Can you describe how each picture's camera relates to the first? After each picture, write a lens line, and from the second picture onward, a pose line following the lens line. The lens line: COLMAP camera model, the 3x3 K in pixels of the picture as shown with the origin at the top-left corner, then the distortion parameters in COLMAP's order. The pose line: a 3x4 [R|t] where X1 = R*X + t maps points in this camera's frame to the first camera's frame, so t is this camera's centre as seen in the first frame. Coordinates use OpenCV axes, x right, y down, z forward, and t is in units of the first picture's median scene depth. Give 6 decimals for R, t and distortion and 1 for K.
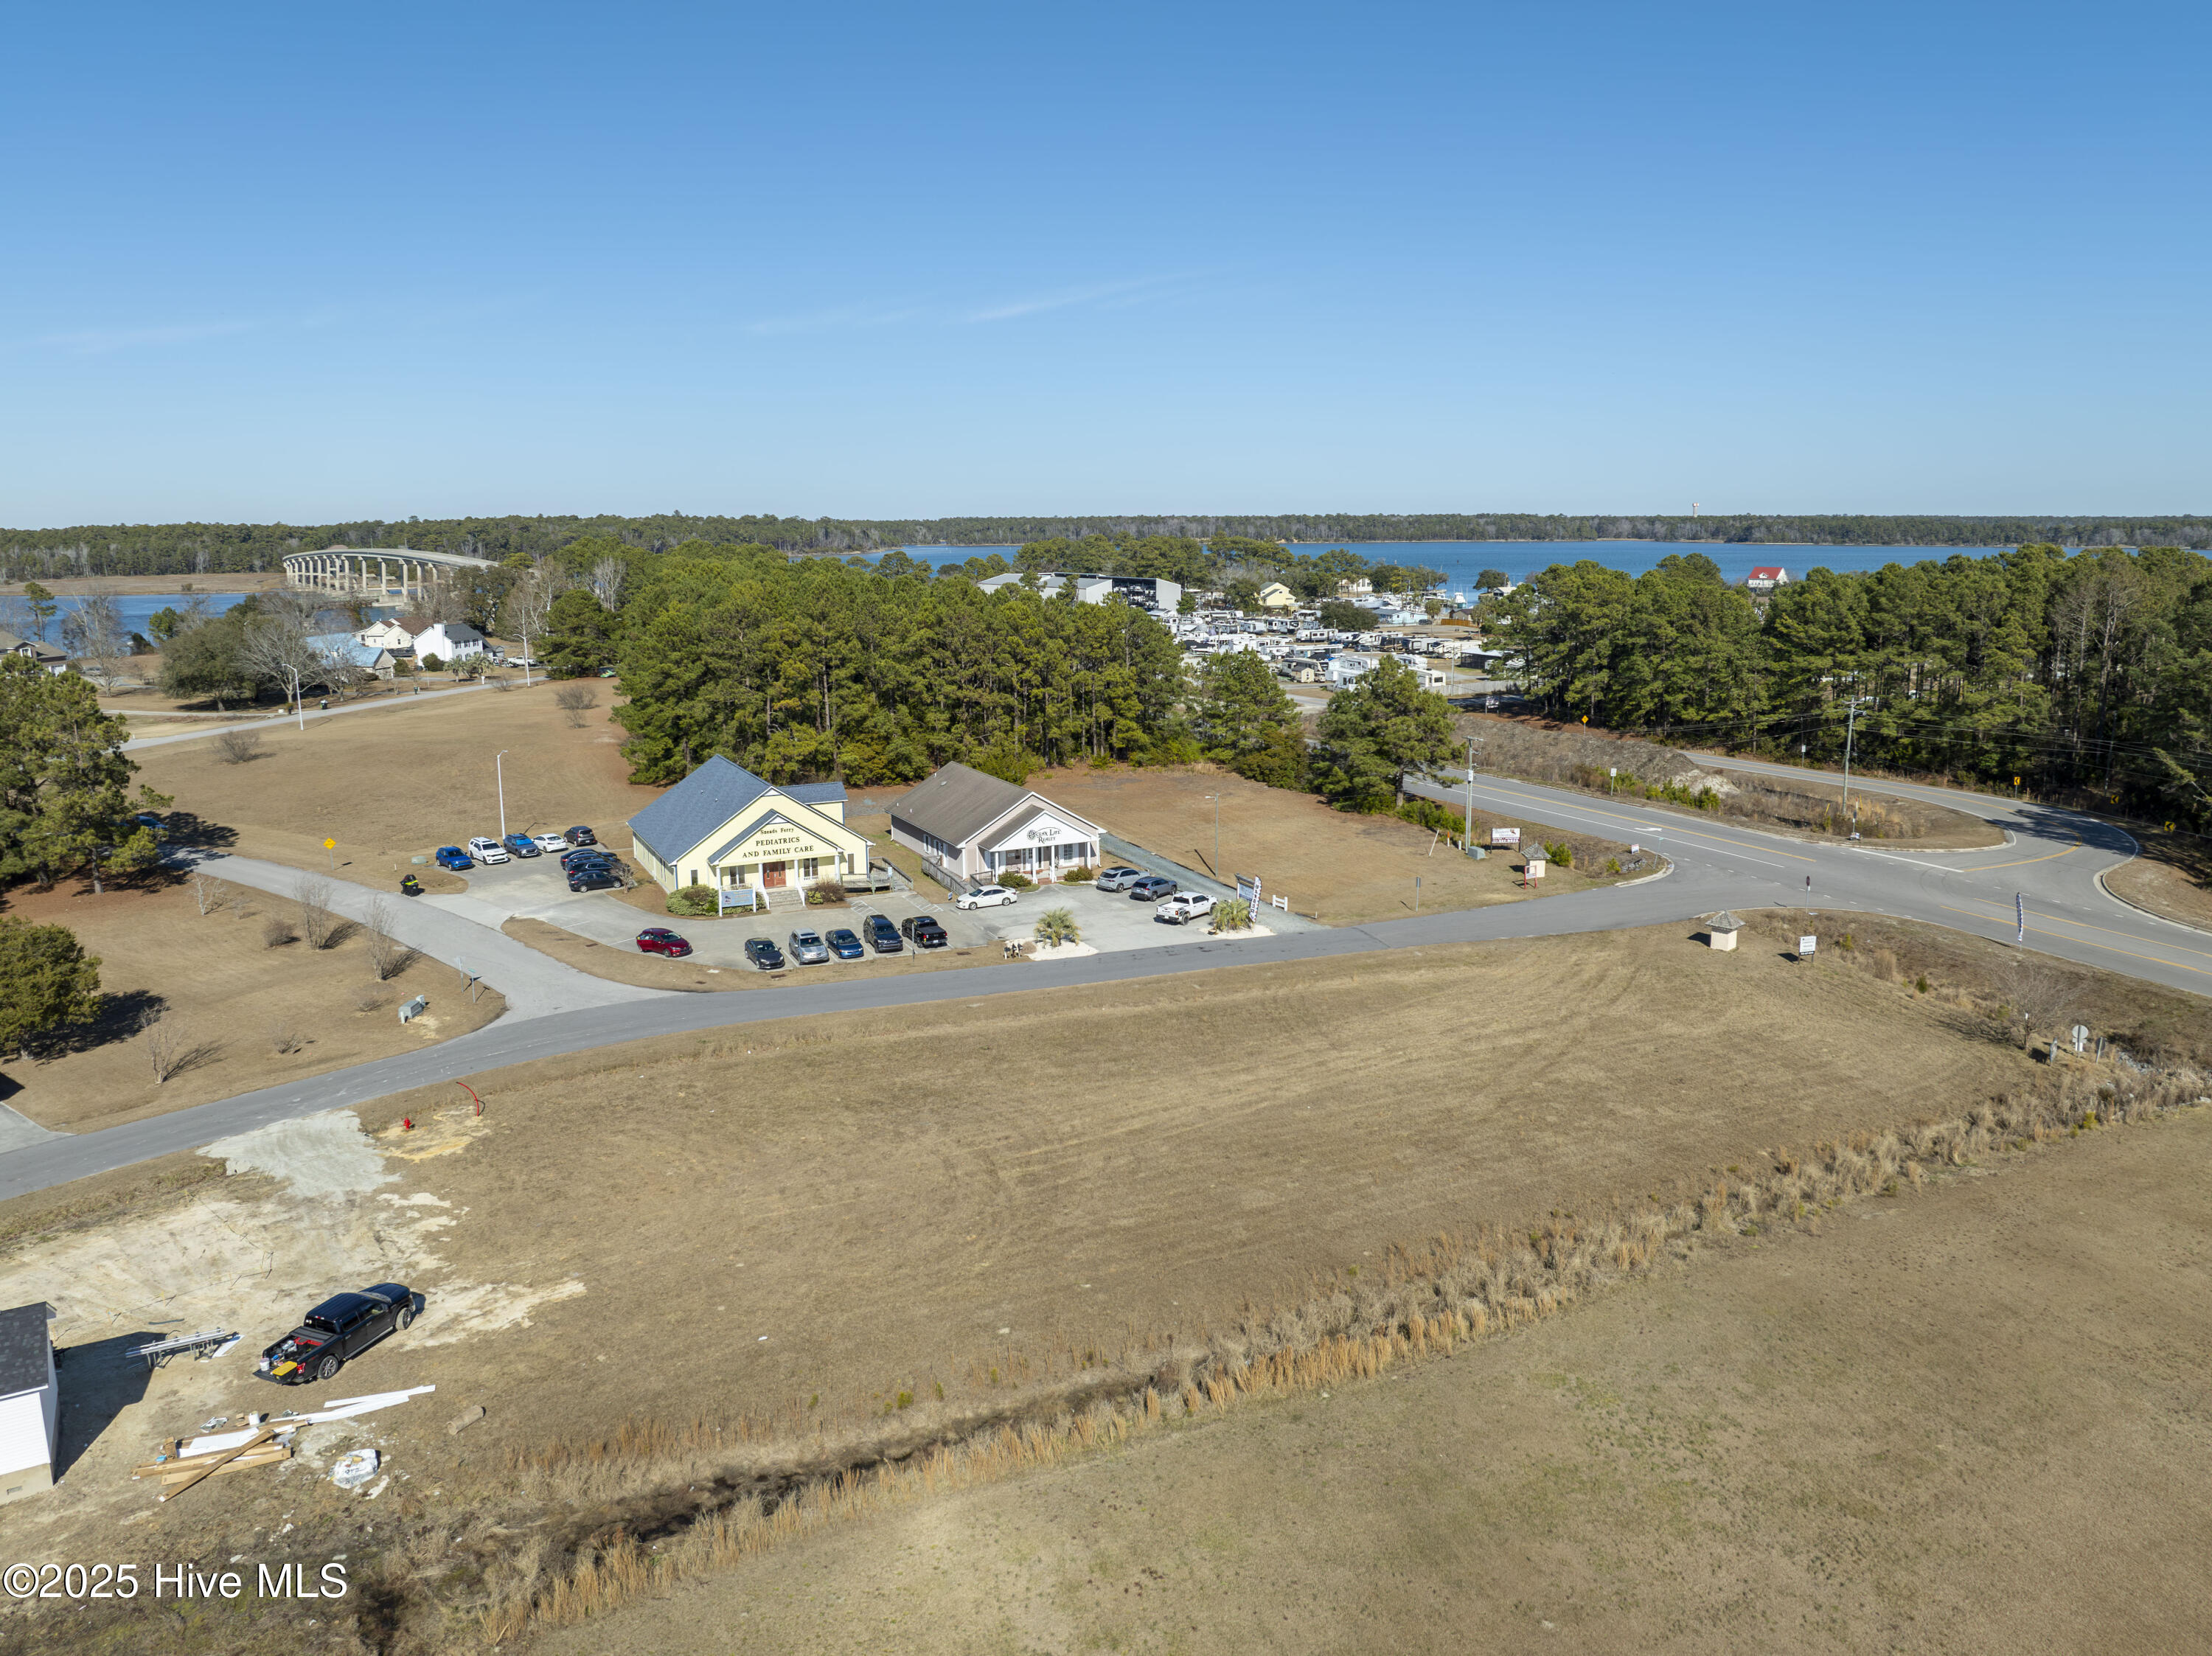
lens RADIAL K [[1555.7, 0, 1114.1], [0, 1555.7, 806.5], [0, 0, 1]] dist [-0.030204, -0.010912]
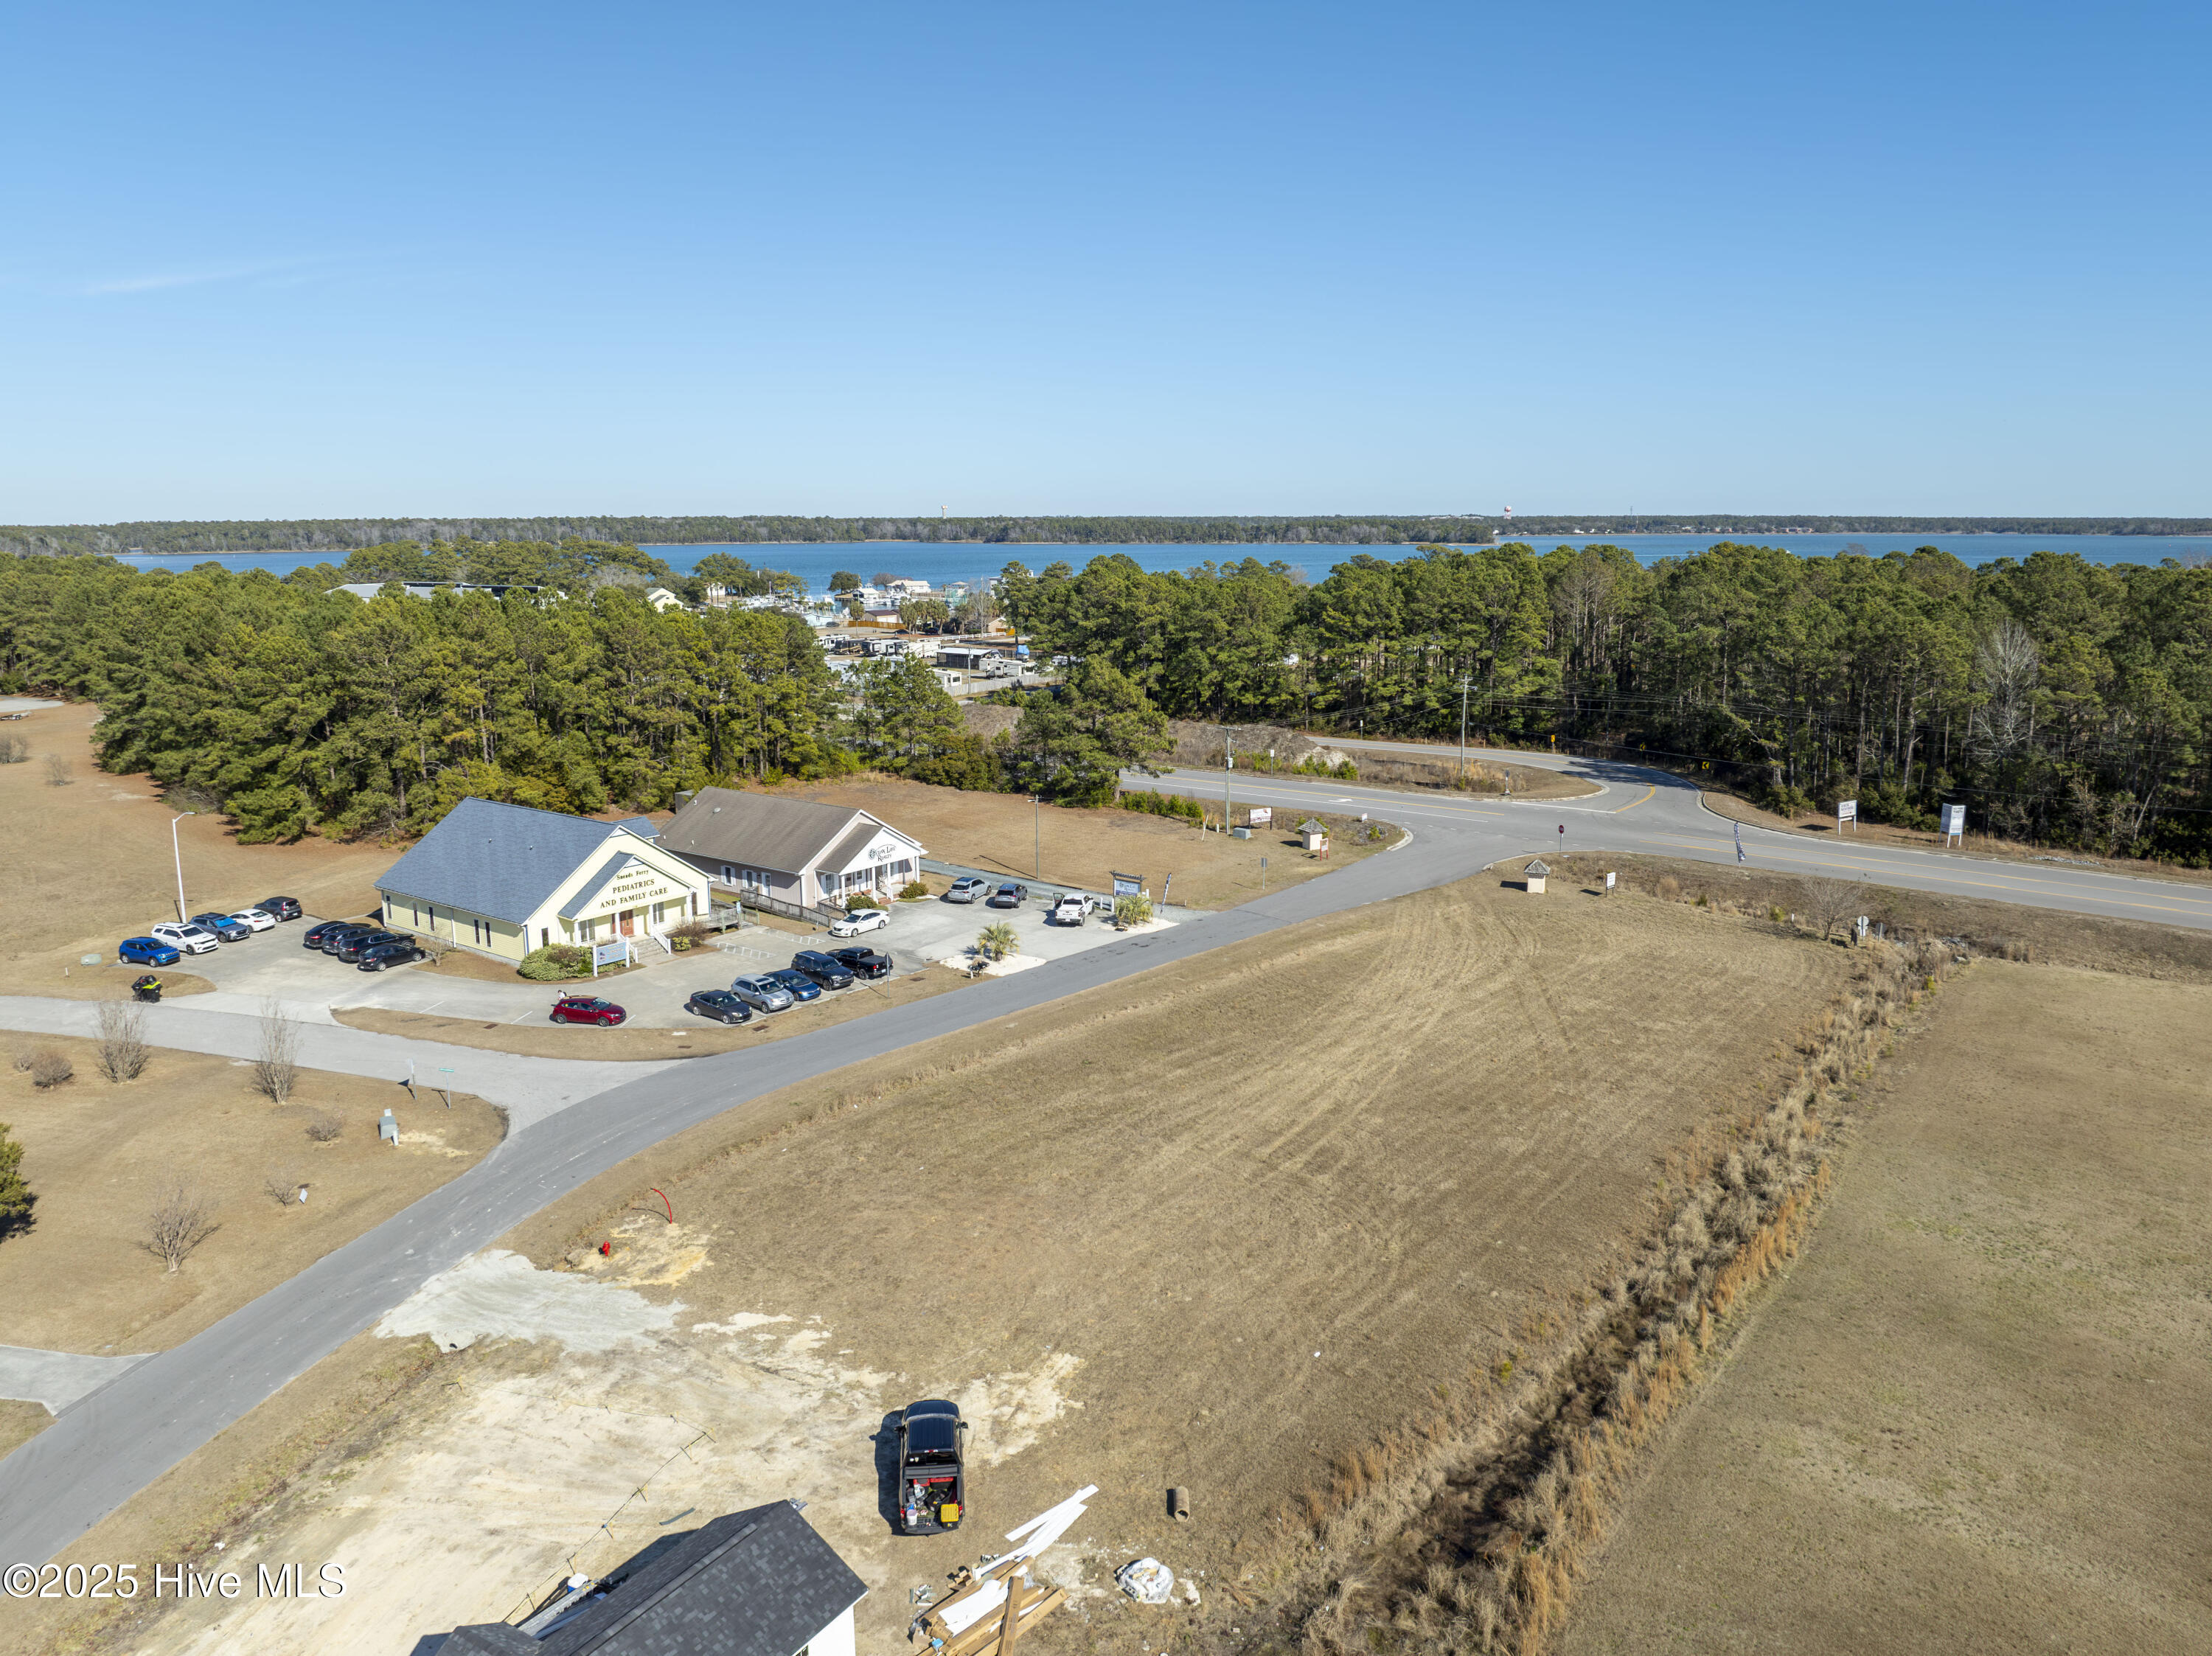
lens RADIAL K [[1555.7, 0, 1112.3], [0, 1555.7, 799.0], [0, 0, 1]] dist [-0.030204, -0.010912]
pose [[0.891946, -0.077439, 0.445461, -0.341236], [0.080002, 0.996709, 0.013080, -0.016036], [-0.445008, 0.023971, 0.895206, 0.071271]]
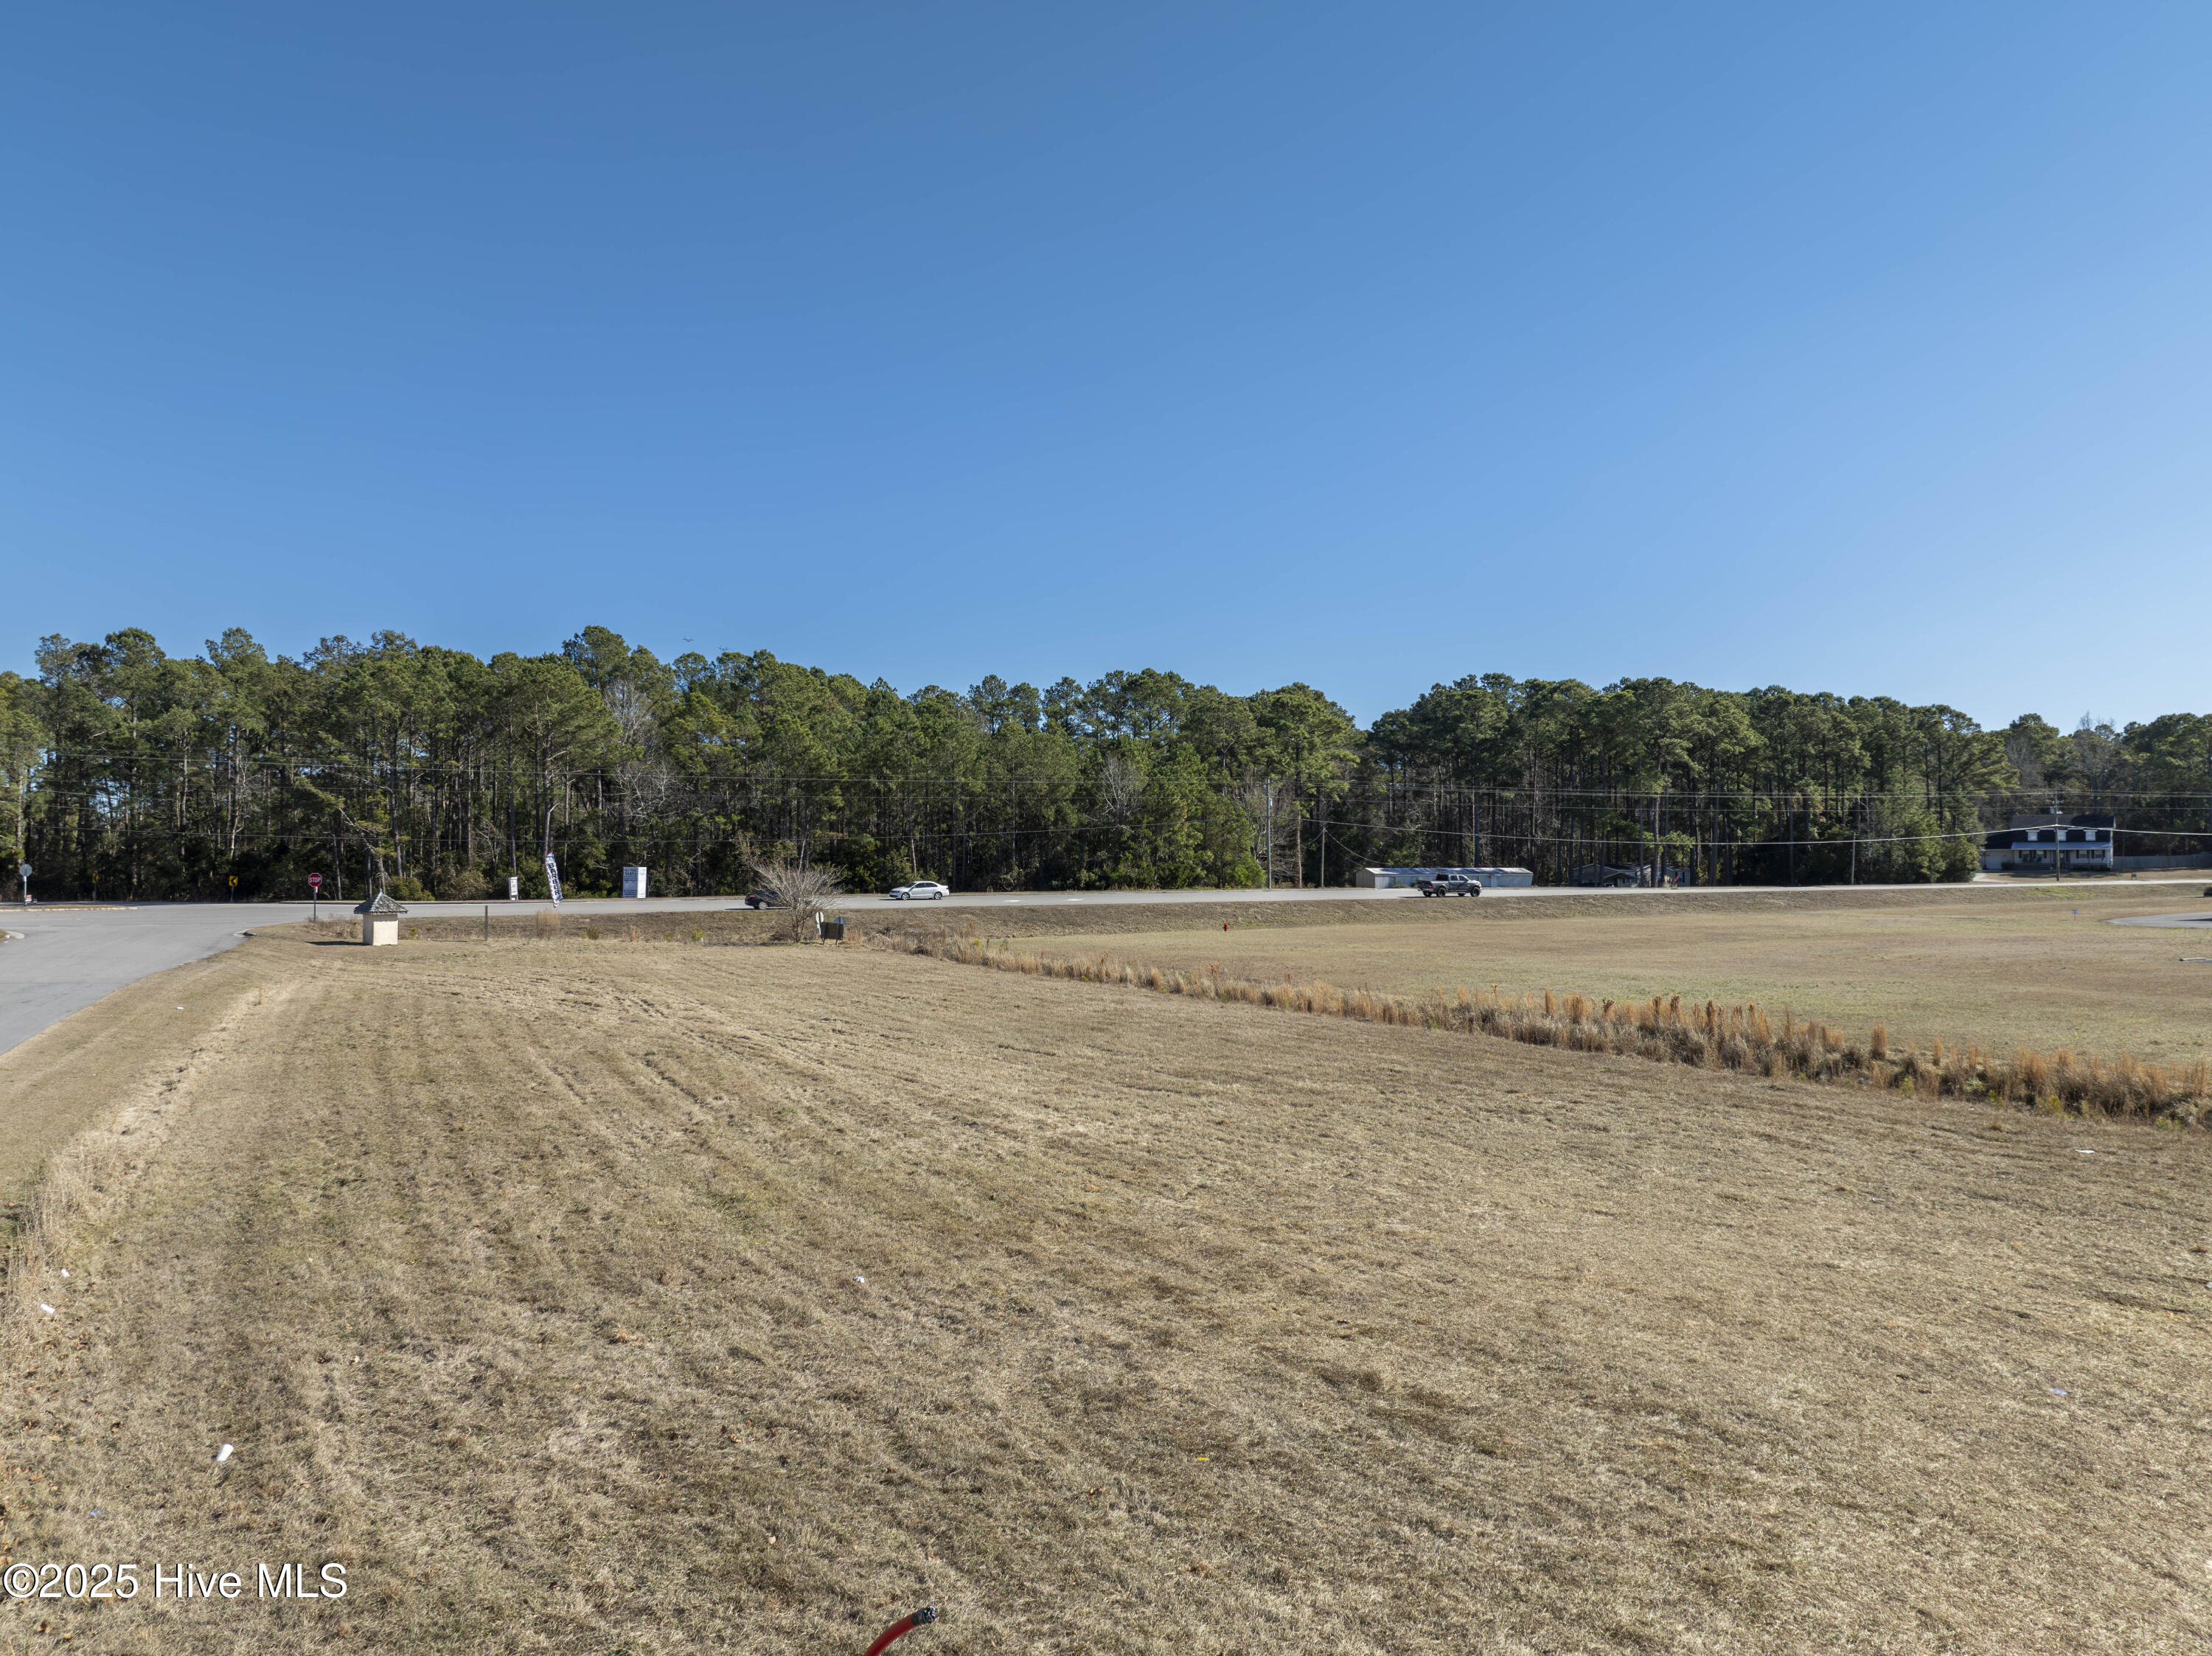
lens RADIAL K [[1555.7, 0, 1117.3], [0, 1555.7, 836.0], [0, 0, 1]] dist [-0.030204, -0.010912]
pose [[-0.106502, 0.015791, 0.994187, -0.313354], [0.174469, 0.984658, 0.003051, 0.081705], [-0.978886, 0.173779, -0.107623, 0.597958]]
